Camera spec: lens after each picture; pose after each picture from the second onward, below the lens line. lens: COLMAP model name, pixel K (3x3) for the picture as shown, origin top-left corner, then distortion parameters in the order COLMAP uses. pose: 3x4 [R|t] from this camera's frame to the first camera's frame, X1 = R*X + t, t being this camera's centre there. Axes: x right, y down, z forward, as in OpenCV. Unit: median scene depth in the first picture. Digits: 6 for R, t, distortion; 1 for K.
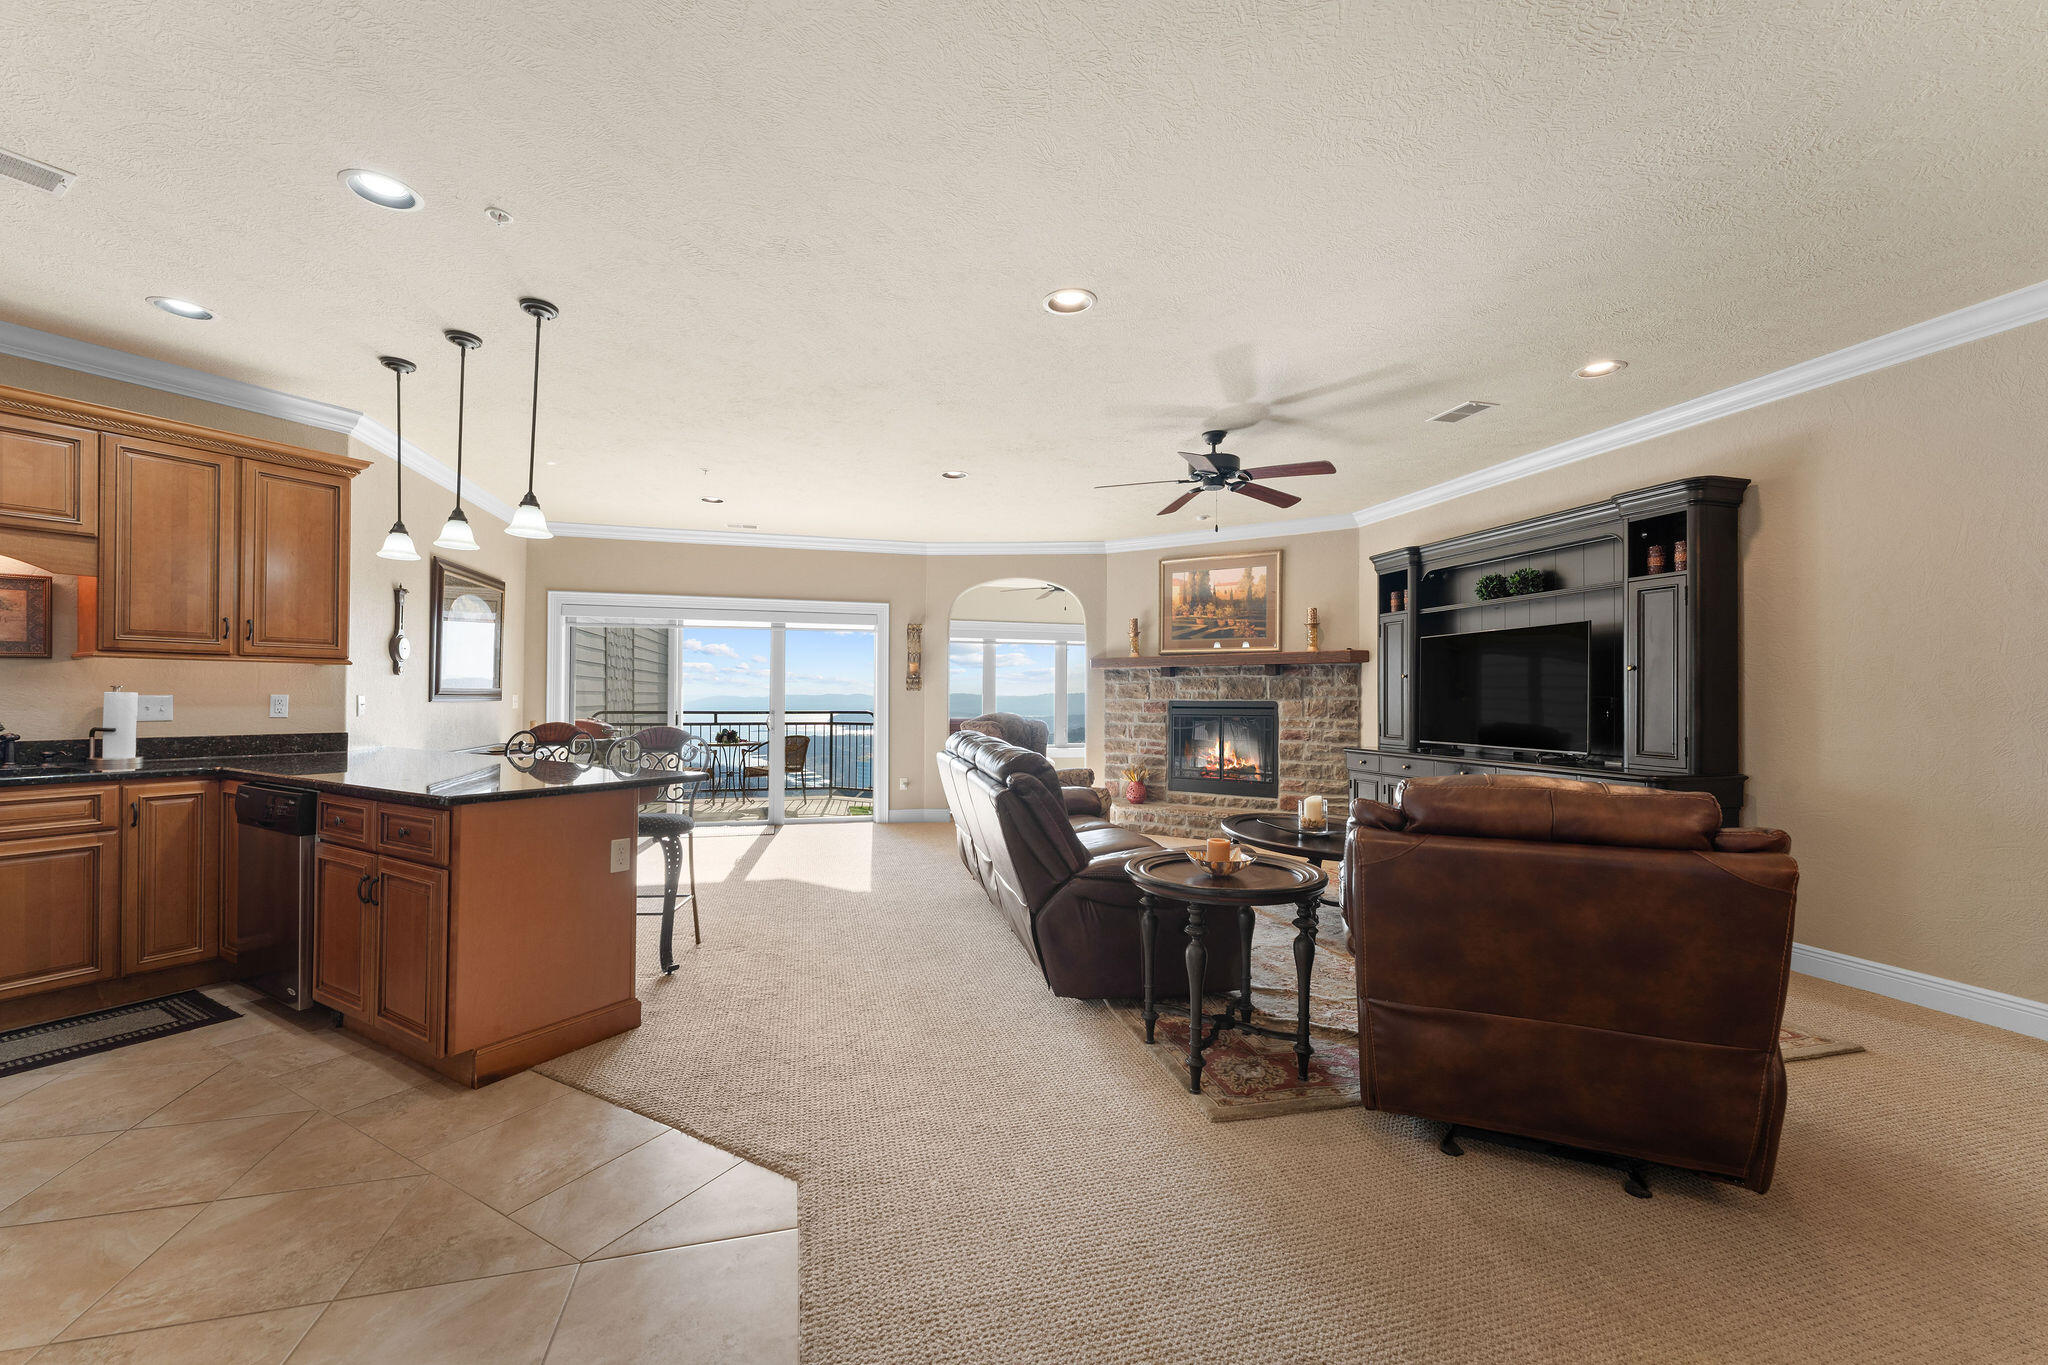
lens RADIAL K [[812.7, 0, 1016.3], [0, 812.7, 691.1], [0, 0, 1]] dist [0.000367, -0.000855]
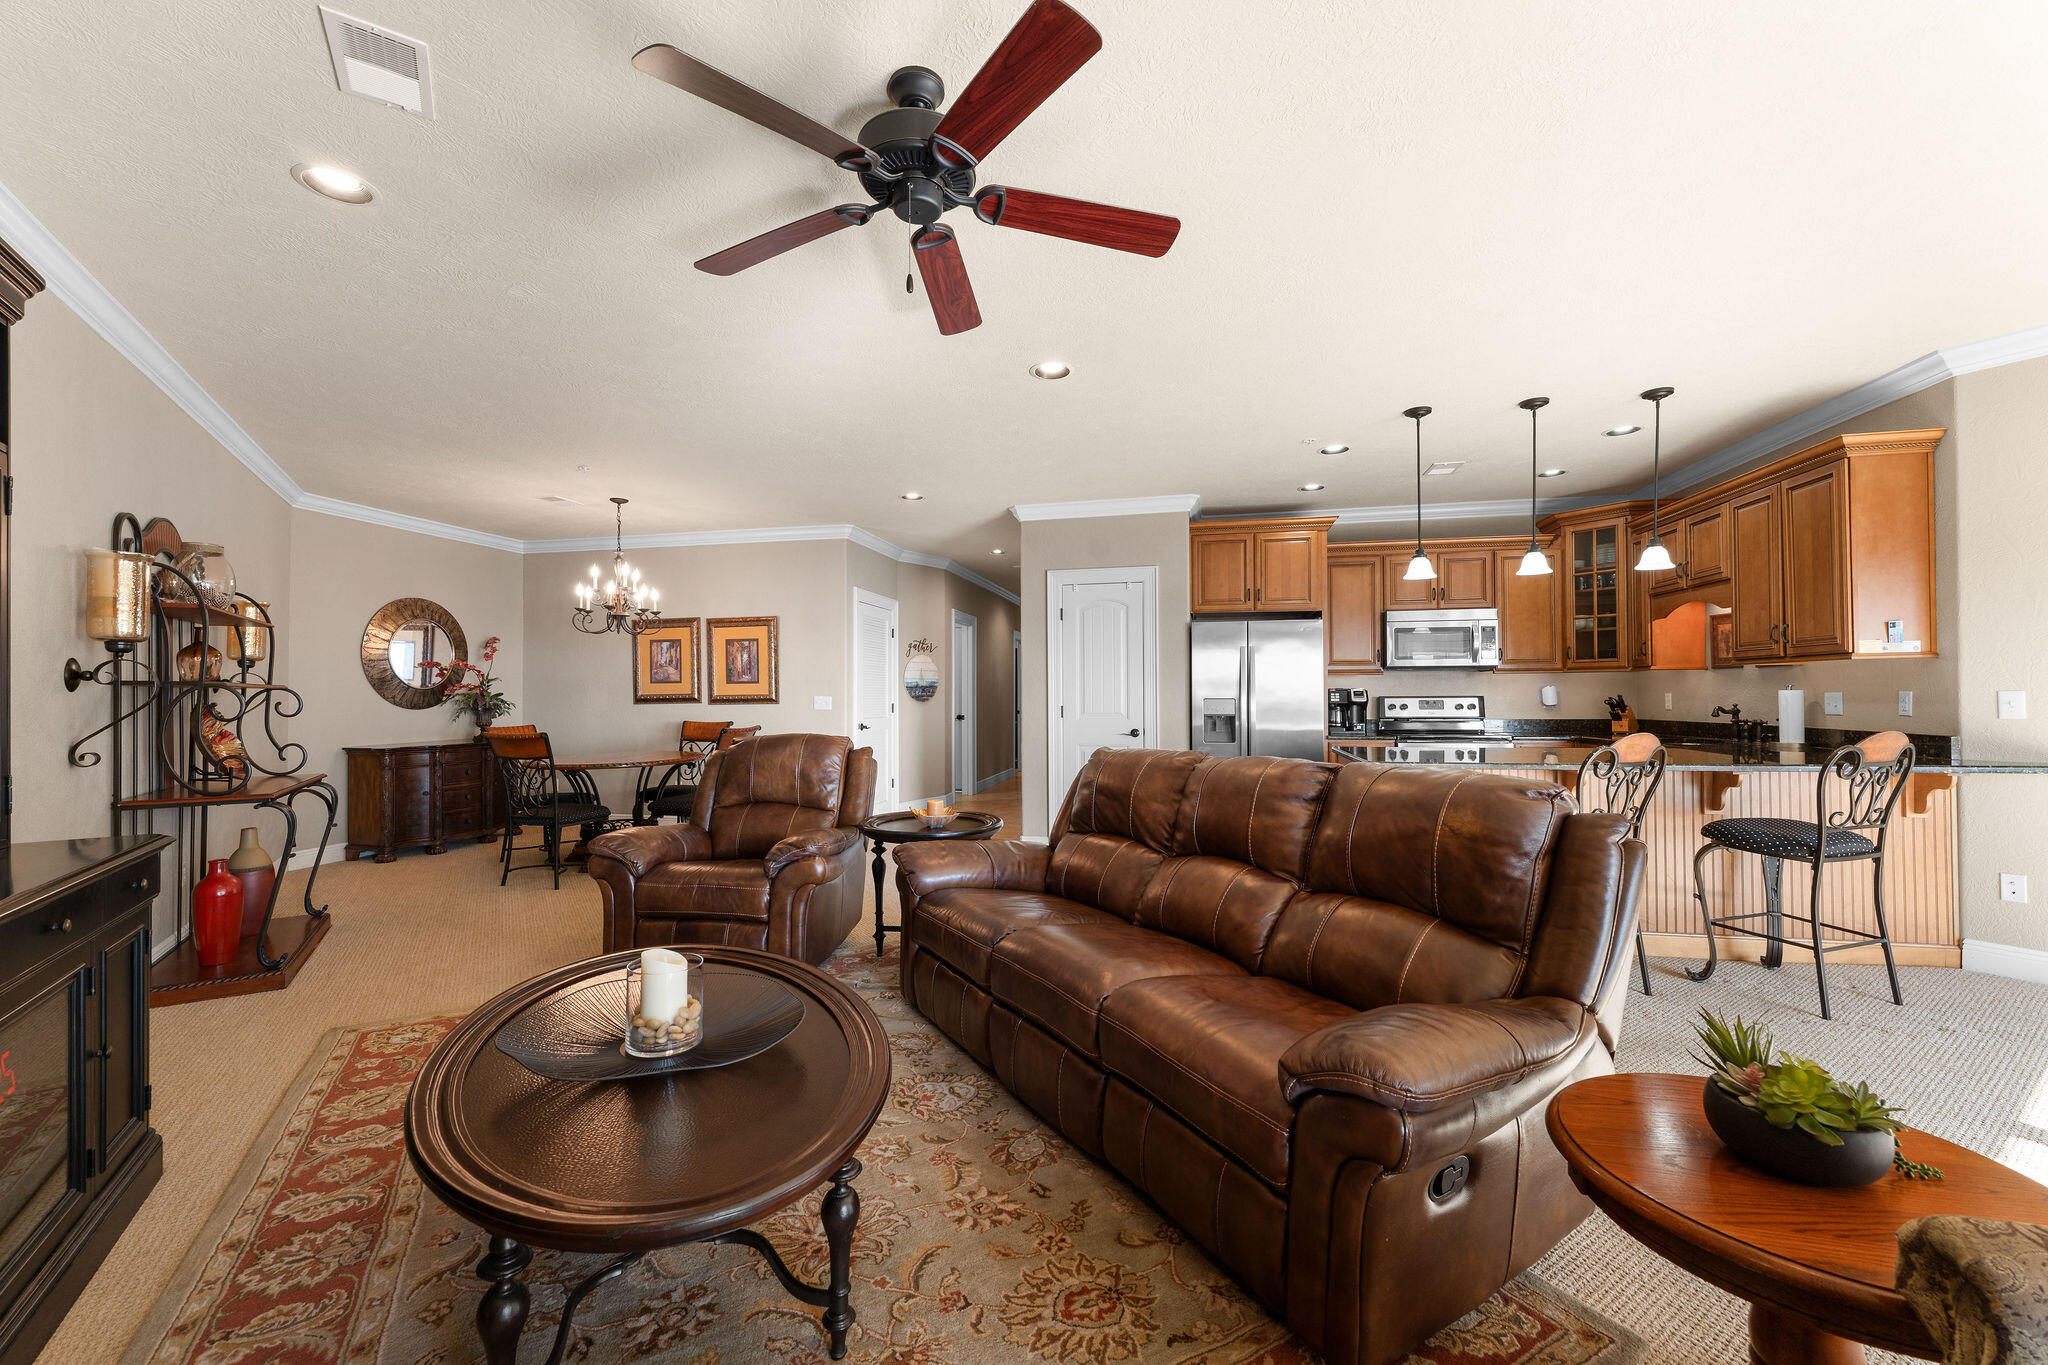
lens RADIAL K [[812.7, 0, 1019.6], [0, 812.7, 687.6], [0, 0, 1]] dist [0.000367, -0.000855]
pose [[-0.951205, -0.001237, -0.308558, 0.216670], [0.003921, 0.999863, -0.016094, 0.006594], [0.308535, -0.016519, -0.951069, 0.953627]]
